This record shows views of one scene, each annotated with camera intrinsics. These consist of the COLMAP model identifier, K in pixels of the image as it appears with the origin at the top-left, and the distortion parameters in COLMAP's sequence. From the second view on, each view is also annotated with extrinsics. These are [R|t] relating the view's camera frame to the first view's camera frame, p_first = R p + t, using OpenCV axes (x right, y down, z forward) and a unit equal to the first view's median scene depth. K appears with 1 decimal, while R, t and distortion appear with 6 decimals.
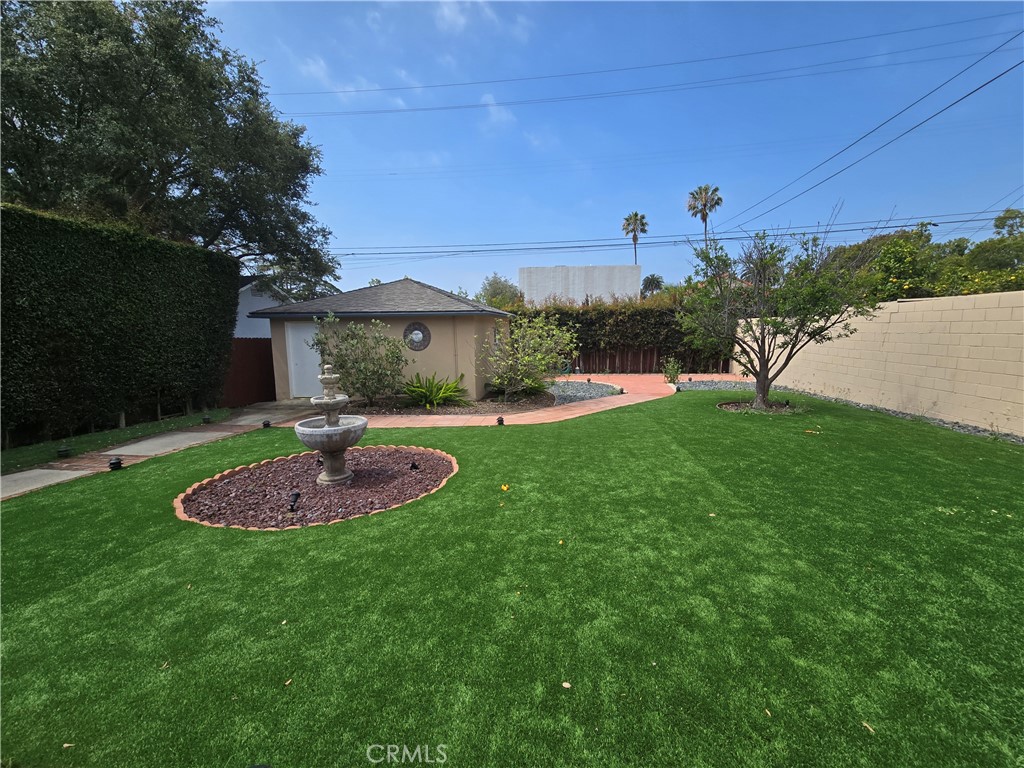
lens RADIAL K [[418.3, 0, 514.0], [0, 418.3, 388.3], [0, 0, 1]] dist [-0.001314, 0.000359]
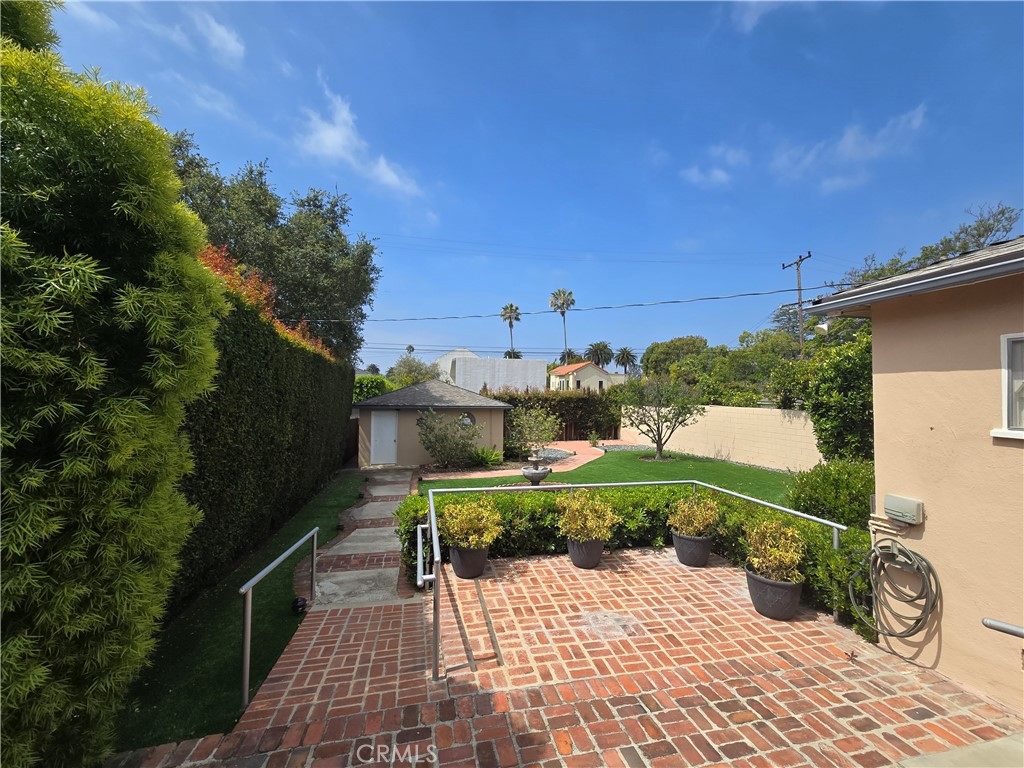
lens RADIAL K [[418.3, 0, 512.3], [0, 418.3, 387.3], [0, 0, 1]] dist [-0.001314, 0.000359]
pose [[0.943012, 0.023653, 0.331916, -0.793191], [0.027801, 0.988383, -0.149418, -0.013952], [-0.331594, 0.150131, 0.931400, -0.714655]]
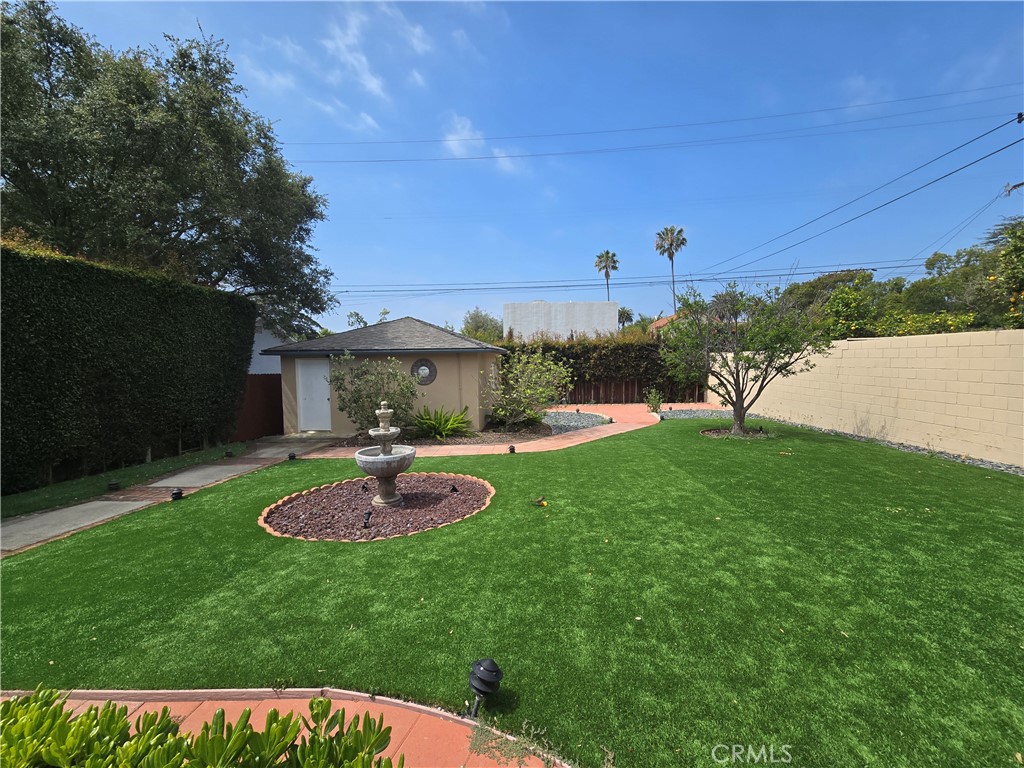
lens RADIAL K [[418.3, 0, 514.4], [0, 418.3, 389.0], [0, 0, 1]] dist [-0.001314, 0.000359]
pose [[0.998053, -0.009168, 0.061697, -0.088632], [0.013523, 0.997417, -0.070545, -0.002220], [-0.060891, 0.071242, 0.995599, -0.102412]]
